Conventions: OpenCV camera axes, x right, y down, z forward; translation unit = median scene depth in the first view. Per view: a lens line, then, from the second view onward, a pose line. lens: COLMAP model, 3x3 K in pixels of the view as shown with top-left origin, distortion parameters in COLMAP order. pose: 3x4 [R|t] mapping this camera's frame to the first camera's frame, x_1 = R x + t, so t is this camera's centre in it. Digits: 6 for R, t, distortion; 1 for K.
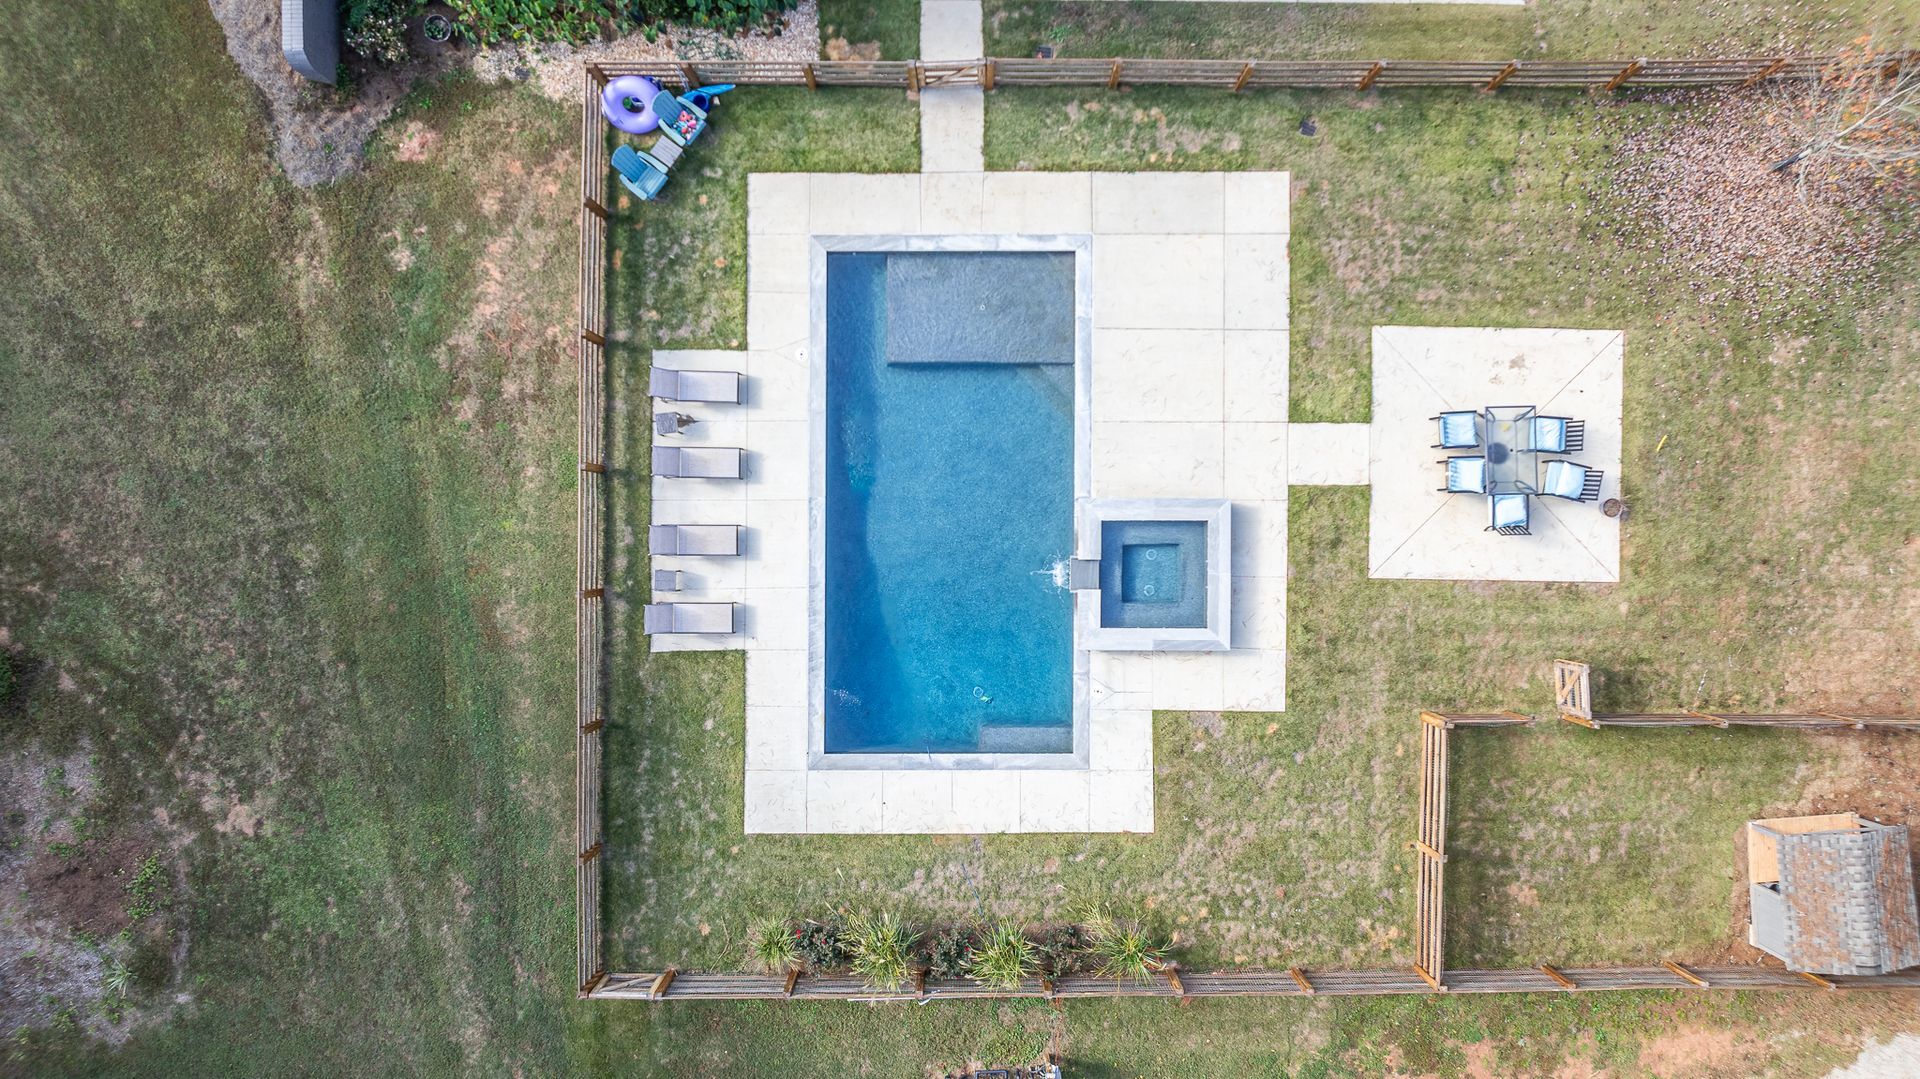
lens RADIAL K [[1352.7, 0, 960.0], [0, 1352.7, 539.5], [0, 0, 1]] dist [-0.021465, 0.000828]
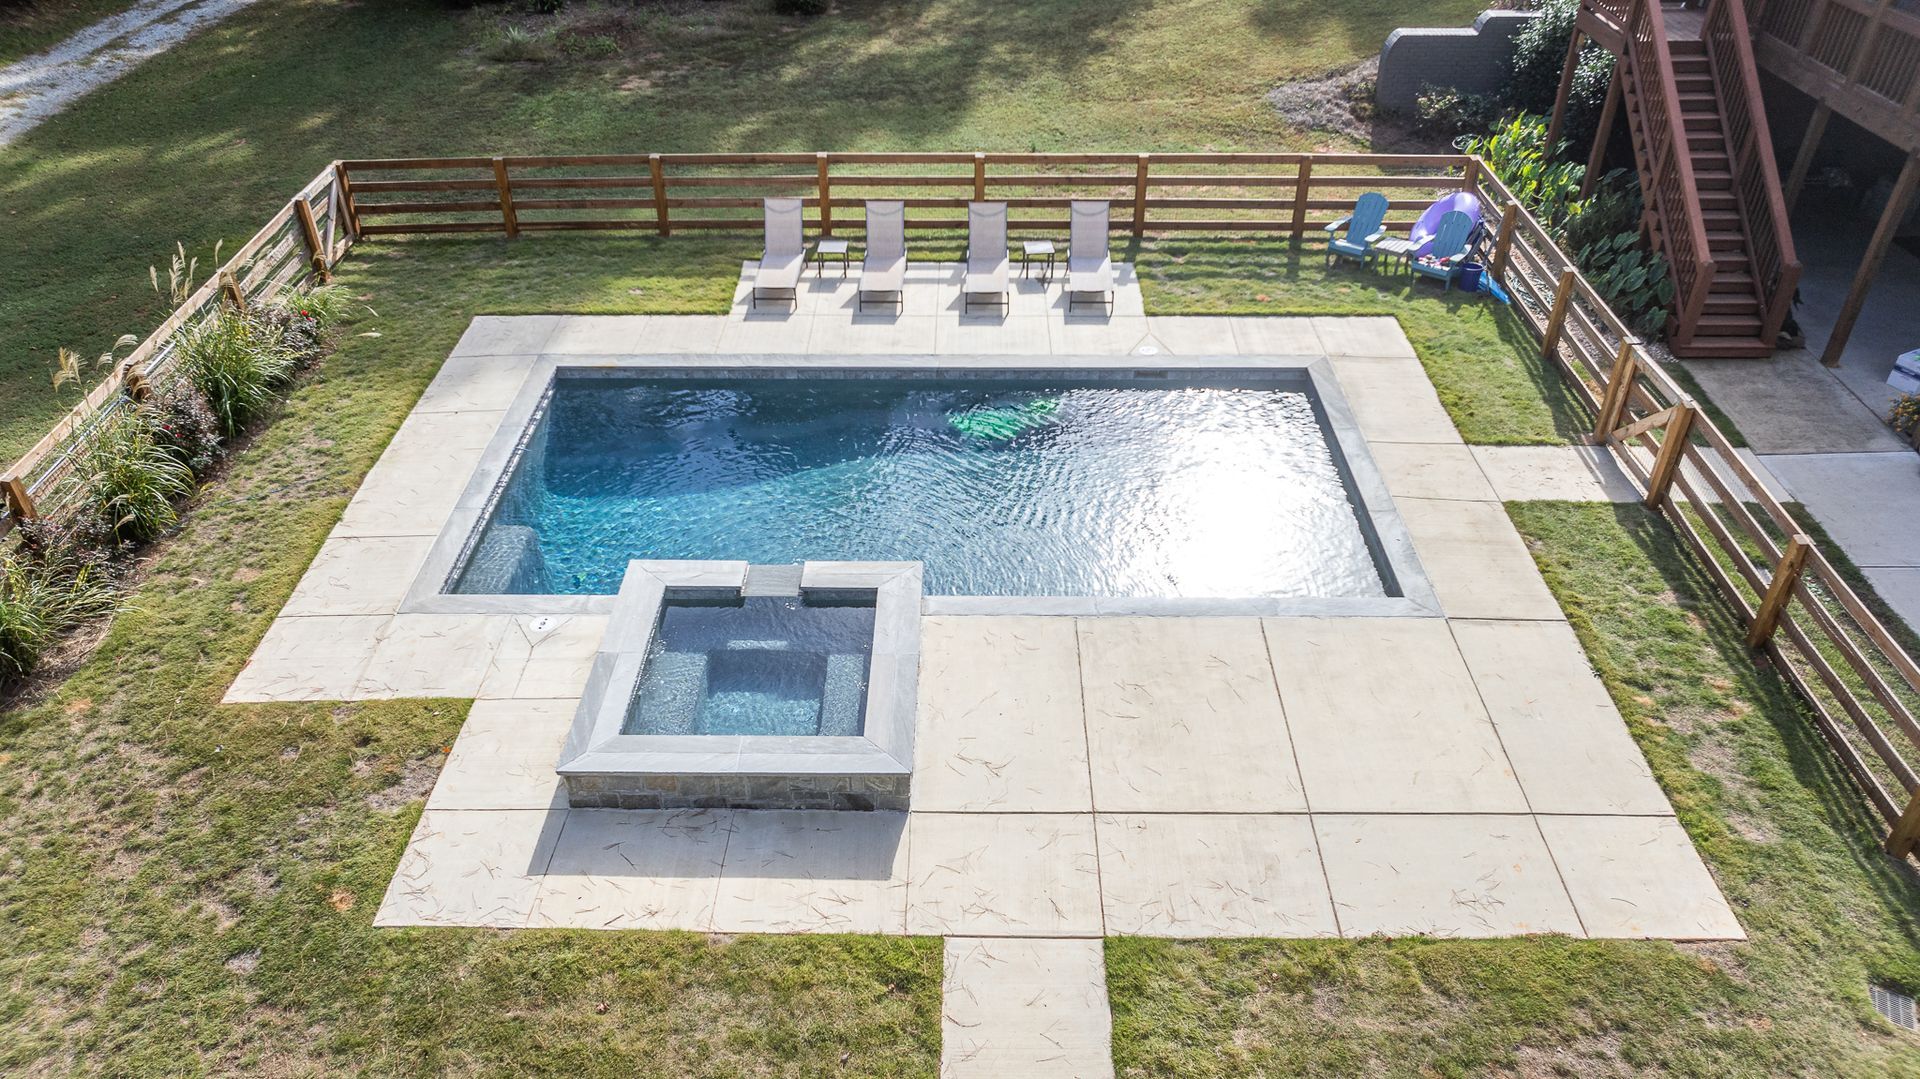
lens RADIAL K [[1347.5, 0, 960.0], [0, 1347.5, 539.5], [0, 0, 1]] dist [-0.022778, 0.006207]
pose [[-0.009560, 0.596732, -0.802383, 0.485270], [-0.999953, -0.004610, 0.008486, -0.047601], [0.001365, 0.802427, 0.596749, 0.673523]]
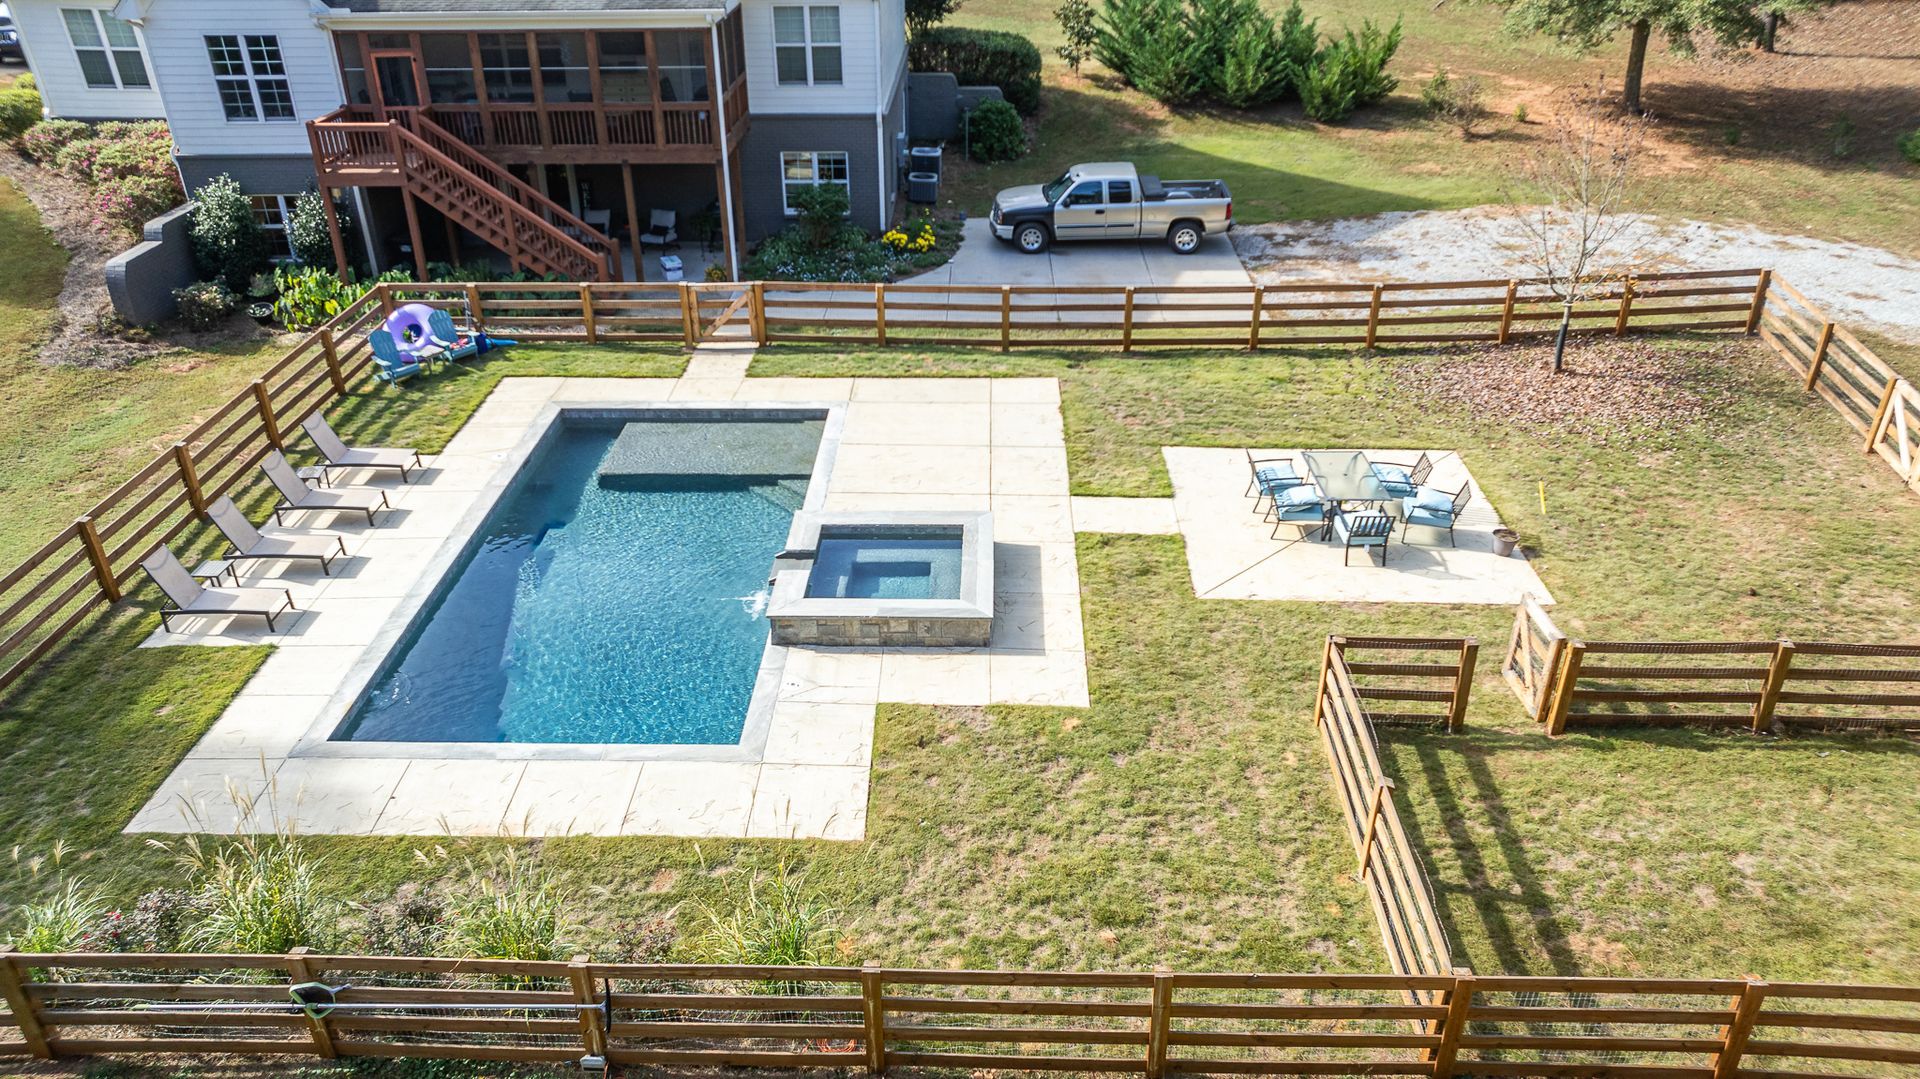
lens RADIAL K [[1352.7, 0, 960.0], [0, 1352.7, 539.5], [0, 0, 1]] dist [-0.021465, 0.000828]
pose [[0.999722, 0.020834, -0.011008, 0.185751], [-0.019660, 0.479983, -0.877057, 0.634584], [-0.012989, 0.877030, 0.480259, 0.633152]]
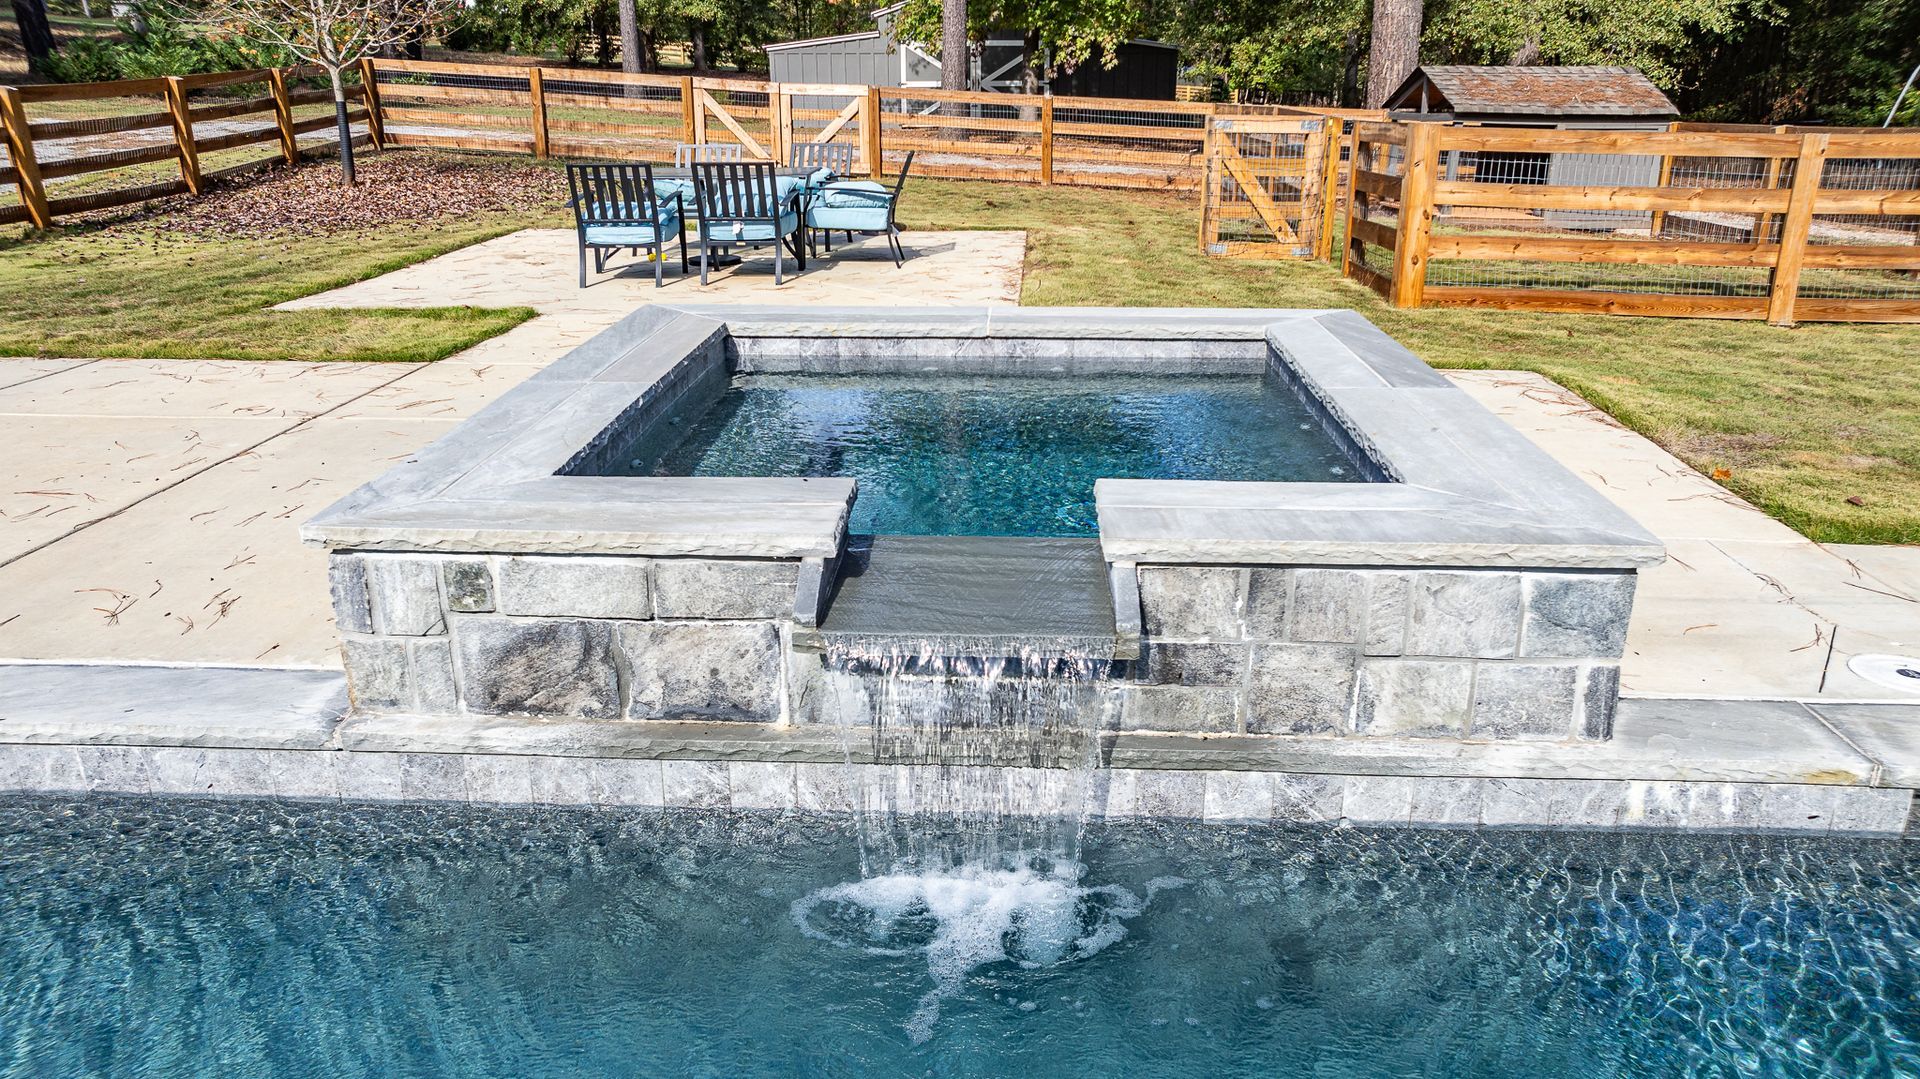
lens RADIAL K [[1352.7, 0, 960.0], [0, 1352.7, 539.5], [0, 0, 1]] dist [-0.021465, 0.000828]
pose [[0.043586, -0.312020, 0.949075, -0.016744], [0.999032, 0.008009, -0.043248, 0.029387], [0.005893, 0.950042, 0.312067, 0.947367]]
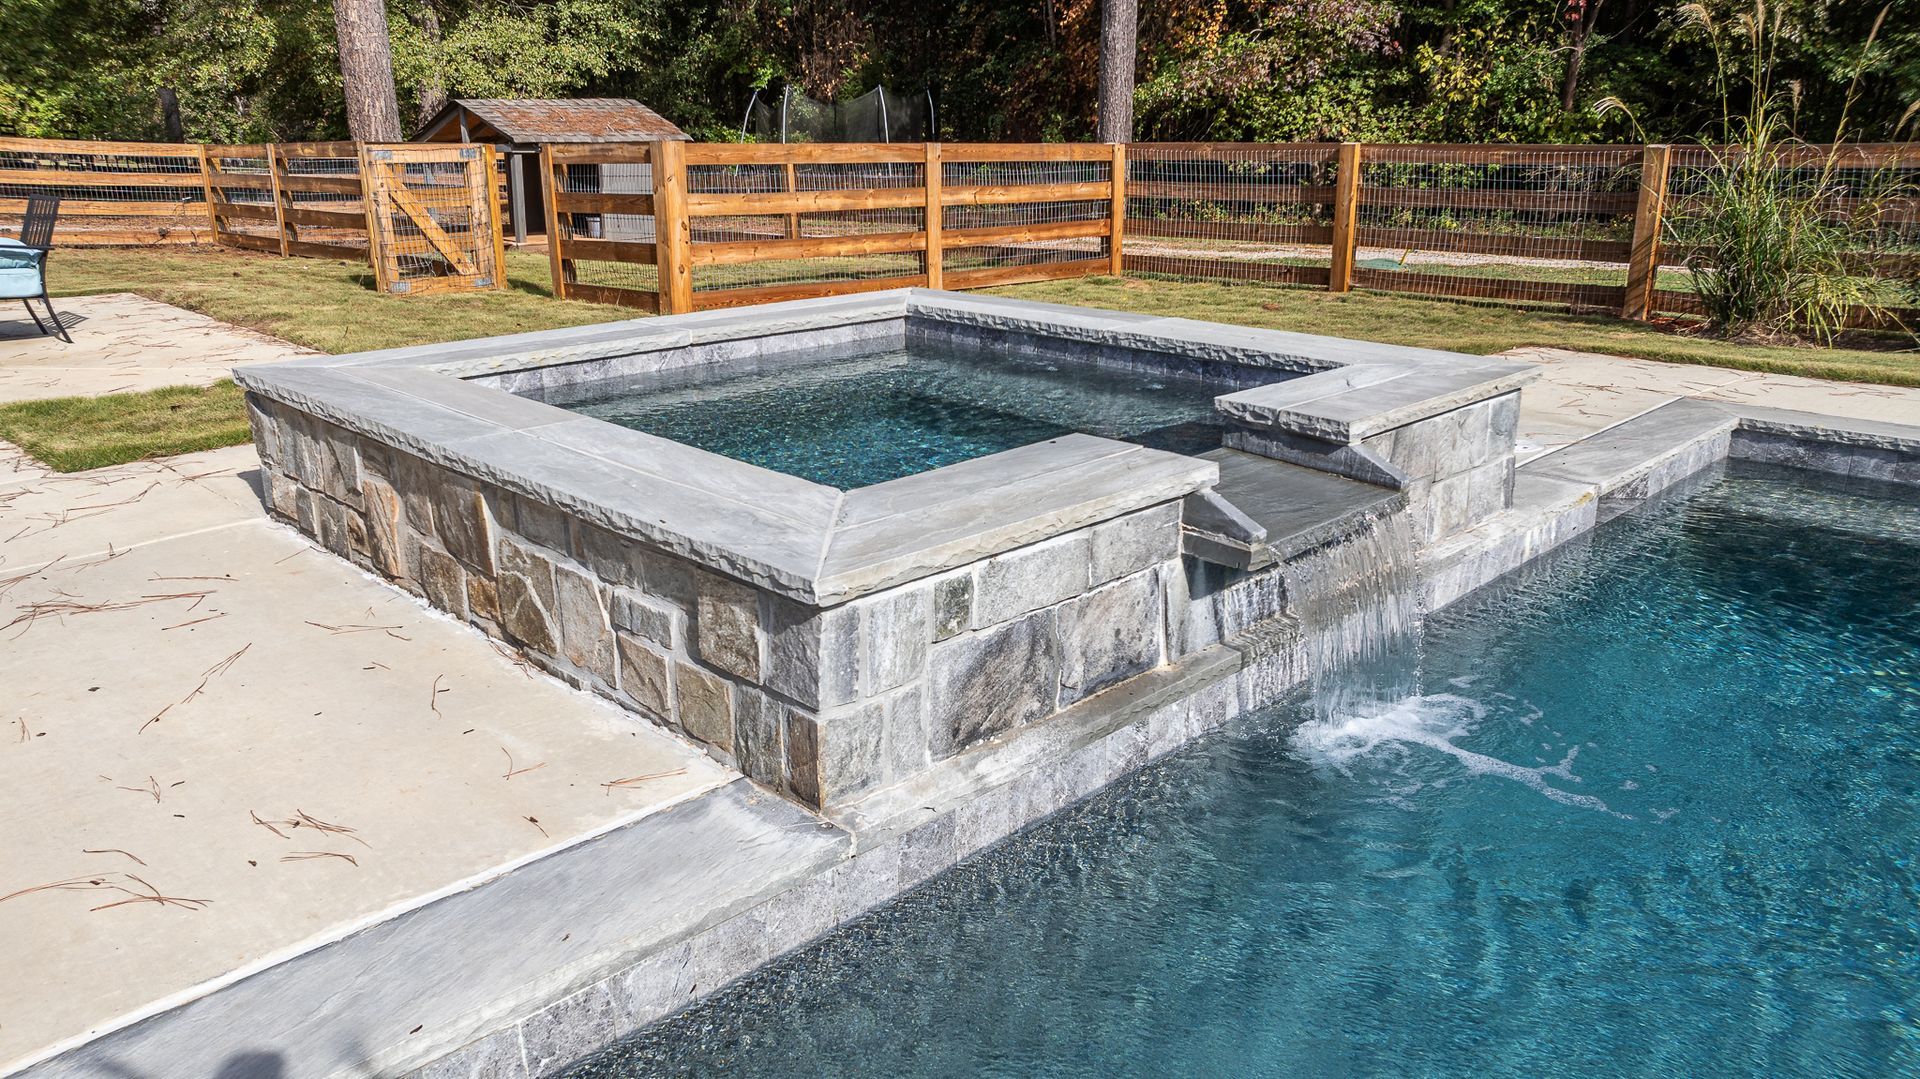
lens RADIAL K [[1352.7, 0, 960.0], [0, 1352.7, 539.5], [0, 0, 1]] dist [-0.021465, 0.000828]
pose [[-0.707891, -0.192796, 0.679500, 0.021604], [0.706098, -0.217396, 0.673918, -0.080589], [0.017792, 0.956854, 0.290025, 0.953141]]
